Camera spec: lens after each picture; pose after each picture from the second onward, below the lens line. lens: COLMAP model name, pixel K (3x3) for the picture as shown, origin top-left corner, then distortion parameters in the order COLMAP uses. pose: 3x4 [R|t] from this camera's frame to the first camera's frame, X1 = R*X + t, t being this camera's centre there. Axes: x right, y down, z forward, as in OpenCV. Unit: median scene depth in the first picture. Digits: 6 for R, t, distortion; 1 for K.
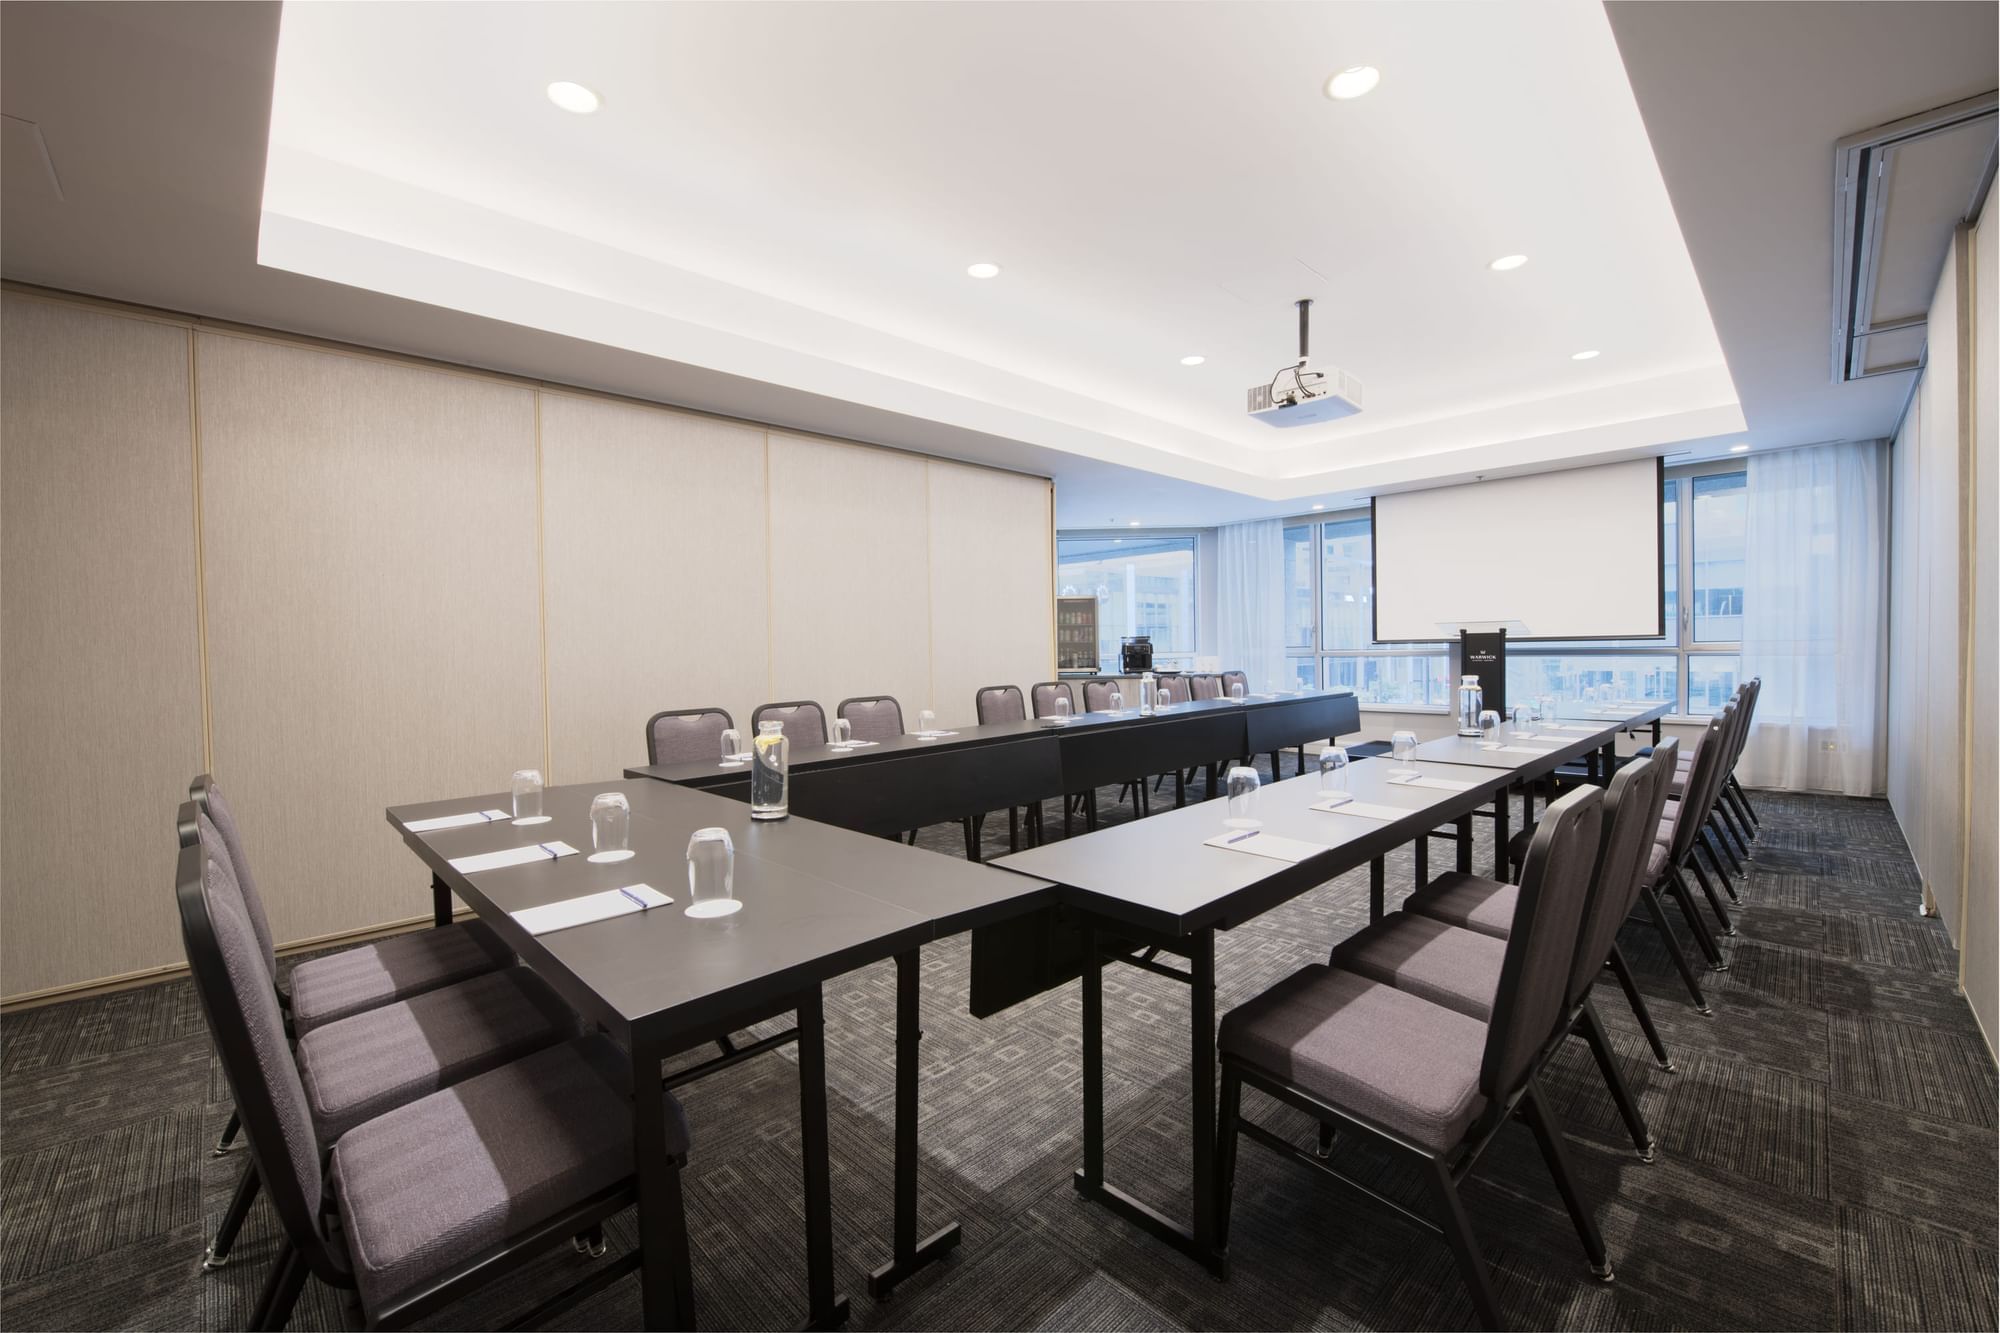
lens RADIAL K [[818.1, 0, 997.5], [0, 818.1, 664.5], [0, 0, 1]] dist [-0.016773, 0.000048]
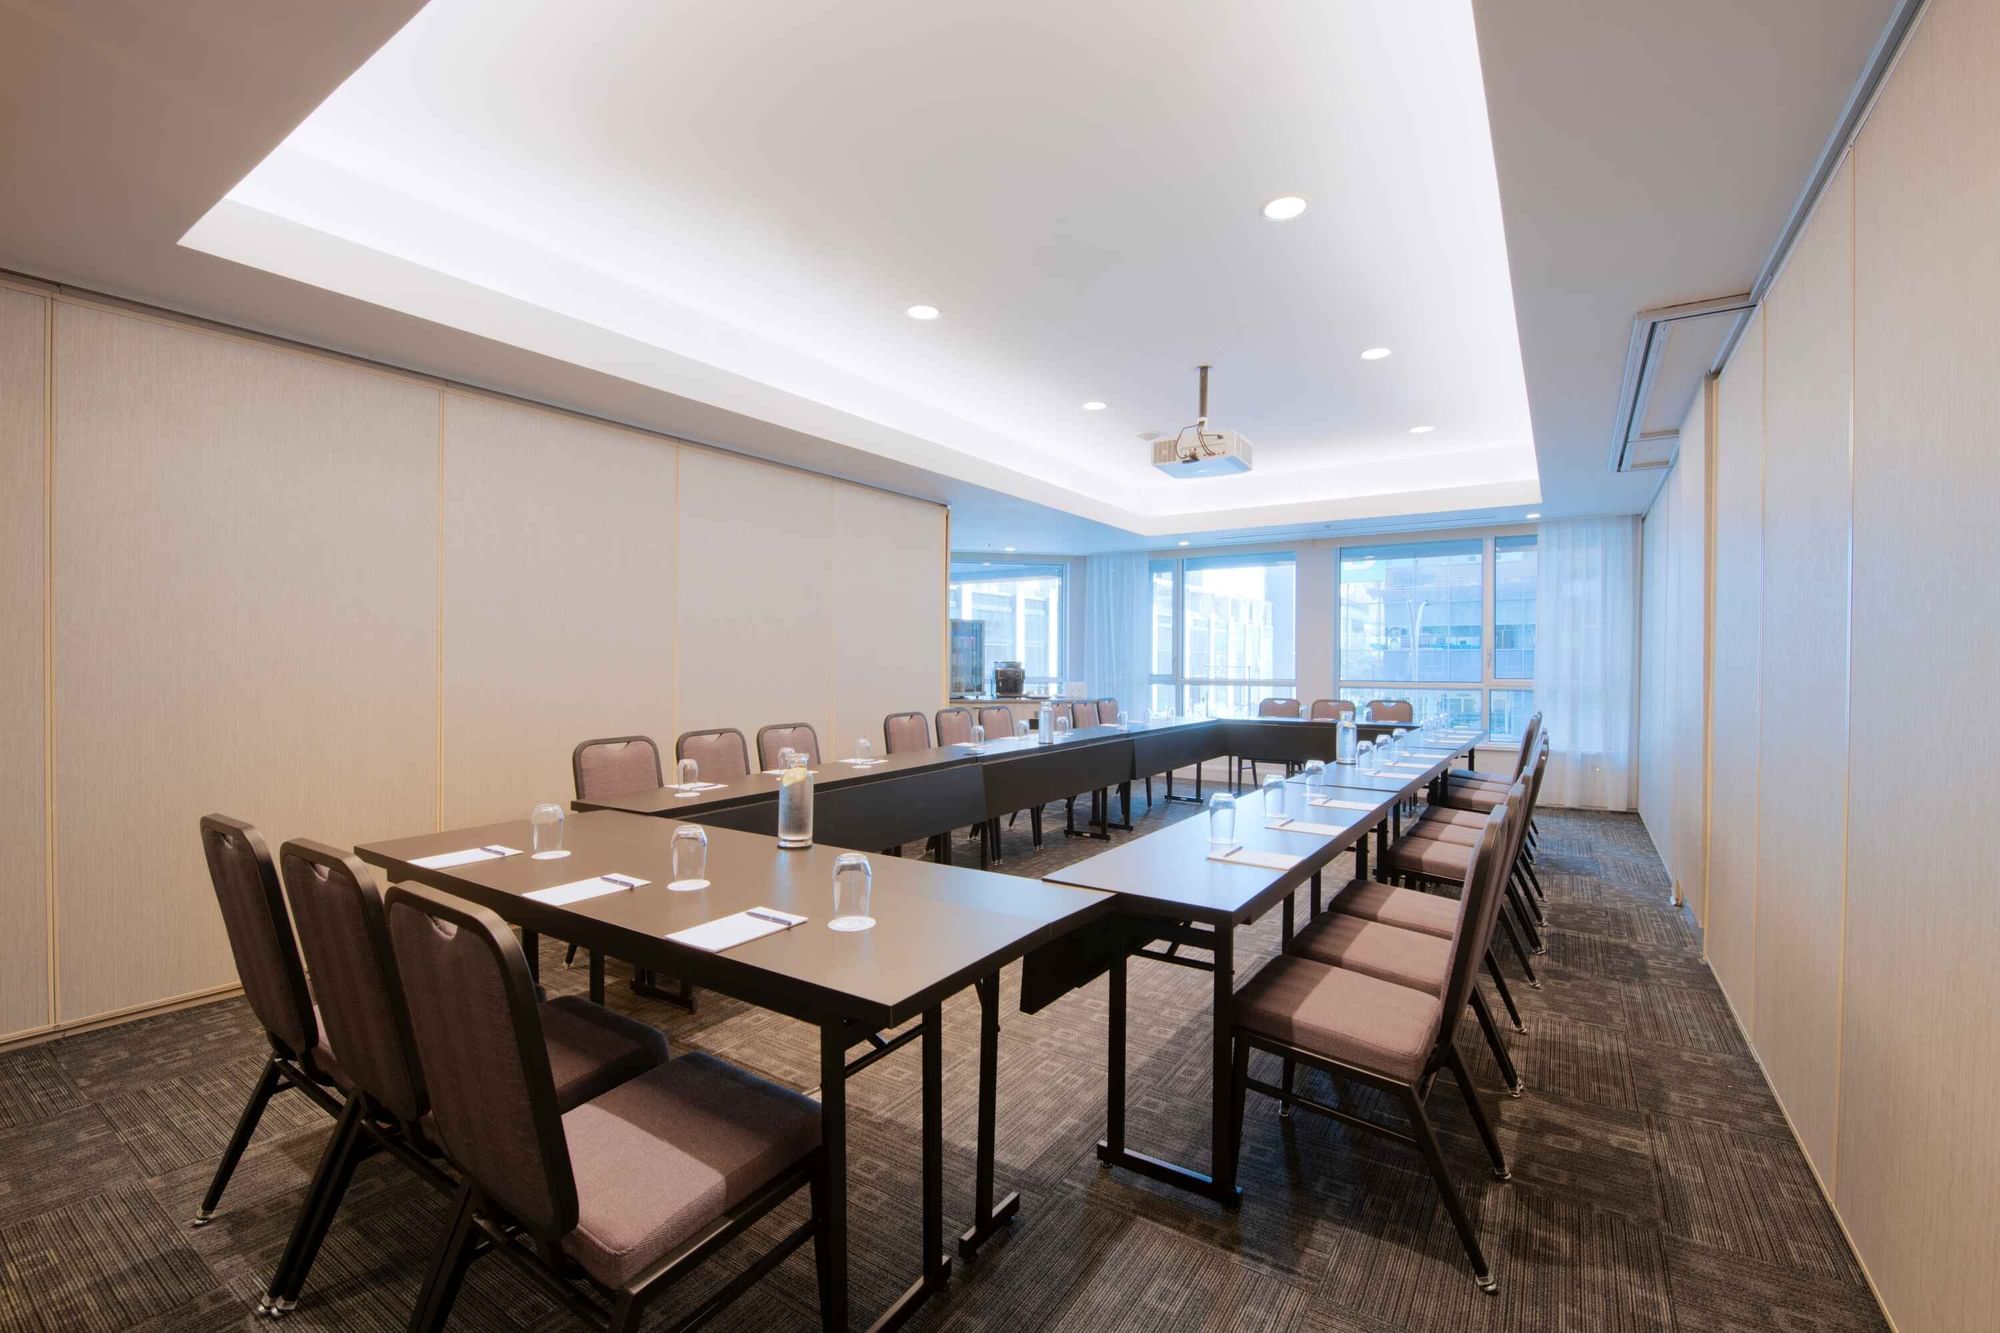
lens RADIAL K [[869.0, 0, 998.8], [0, 869.0, 668.6], [0, 0, 1]] dist [-0.014154, 0.000021]
pose [[0.976765, 0.019815, 0.213395, -0.144462], [-0.016529, 0.999716, -0.017172, -0.014427], [-0.213675, 0.013246, 0.976815, -0.084648]]
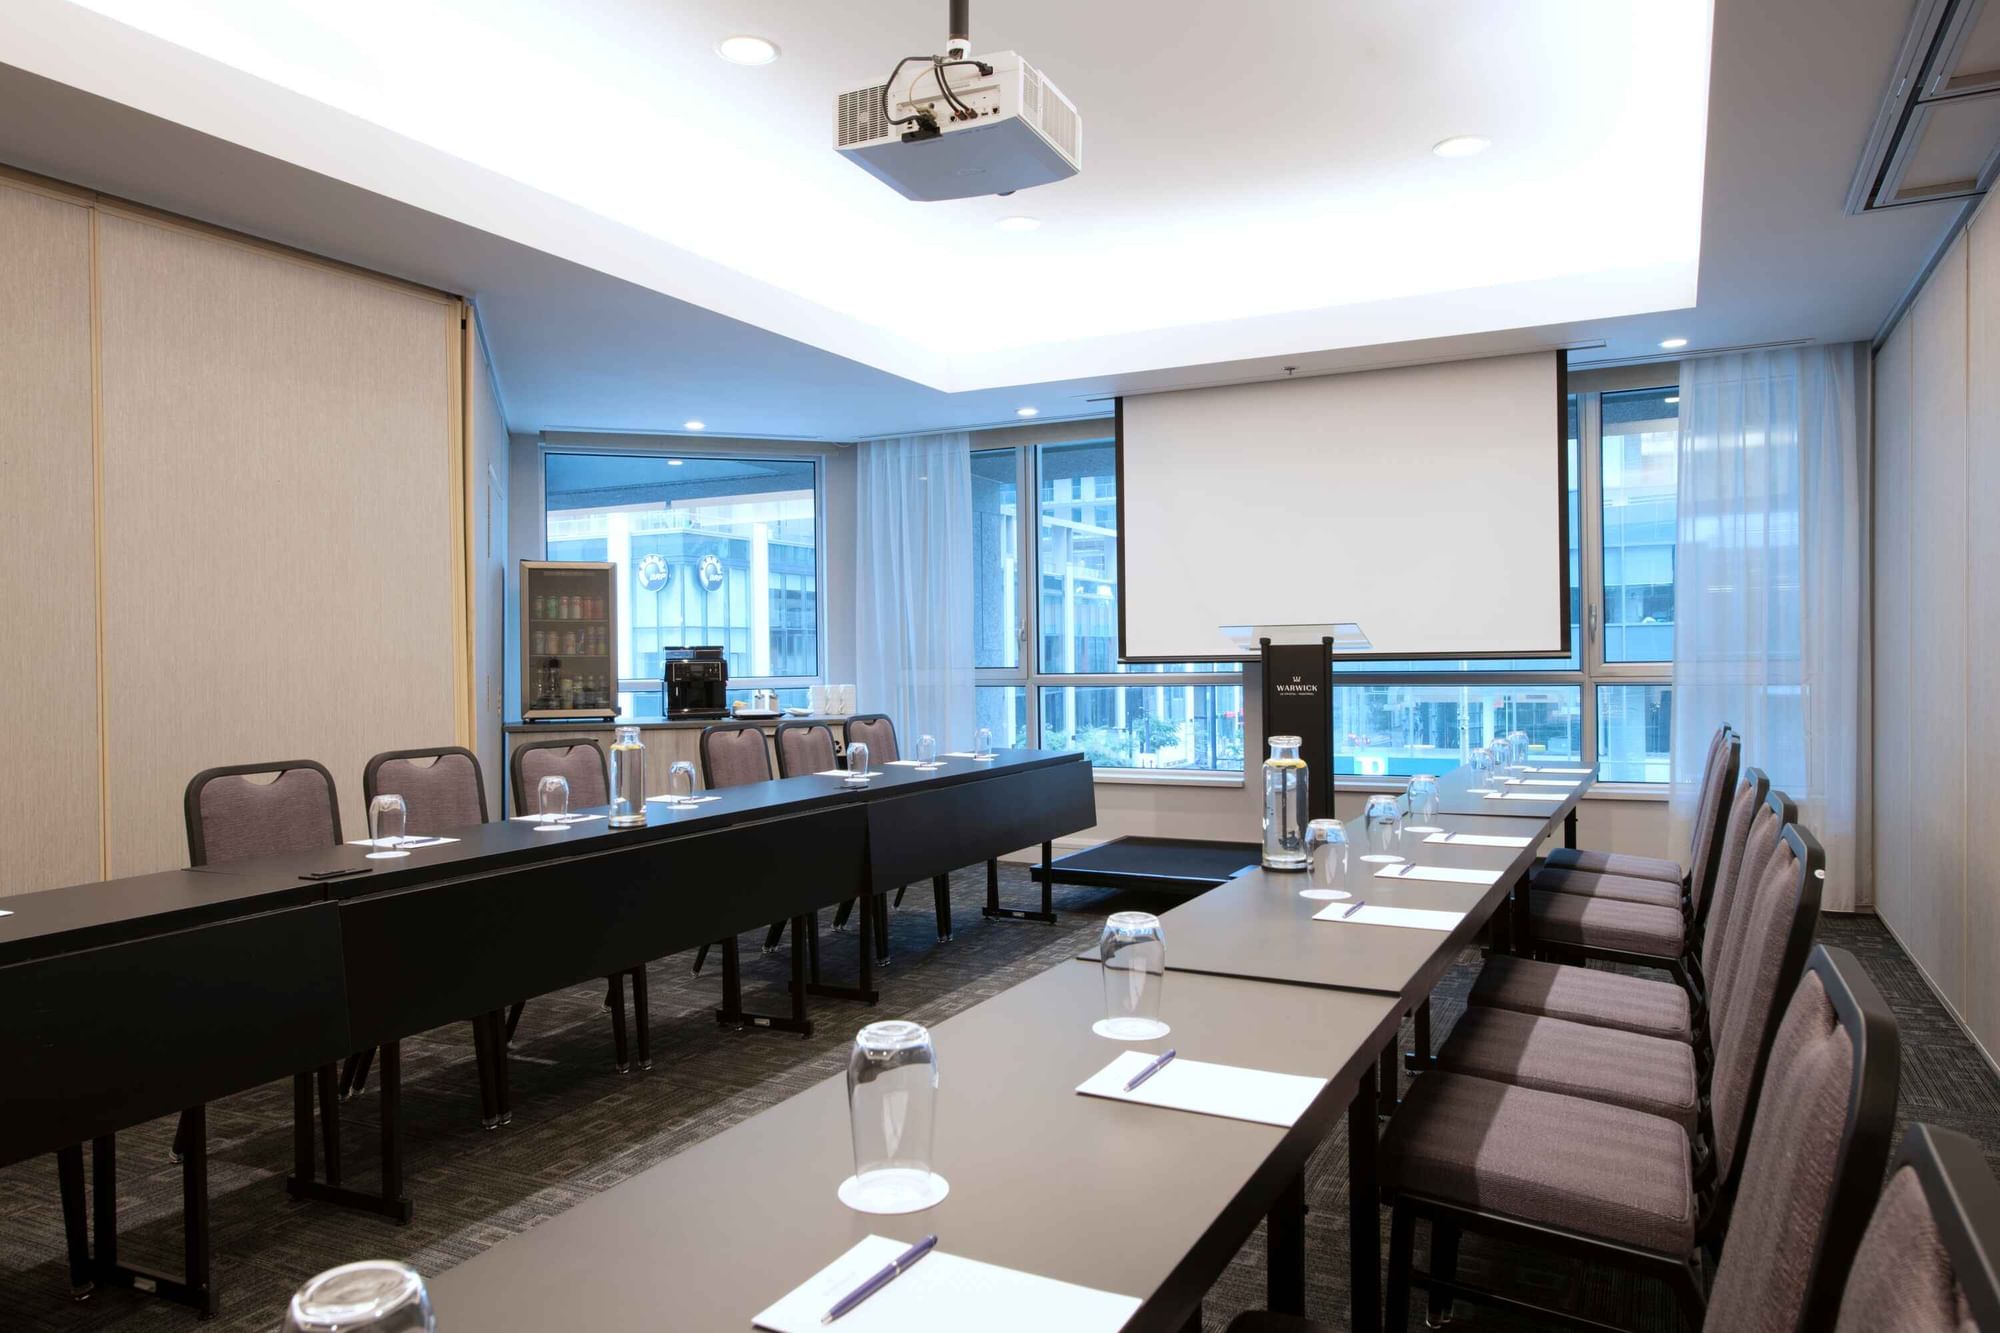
lens RADIAL K [[1327.3, 0, 1020.7], [0, 1327.3, 655.4], [0, 0, 1]] dist [0.034206, -0.001556]
pose [[0.942401, 0.006907, 0.334414, 0.169151], [0.002689, 0.999598, -0.028224, -0.009460], [-0.334474, 0.027497, 0.942004, 0.304908]]
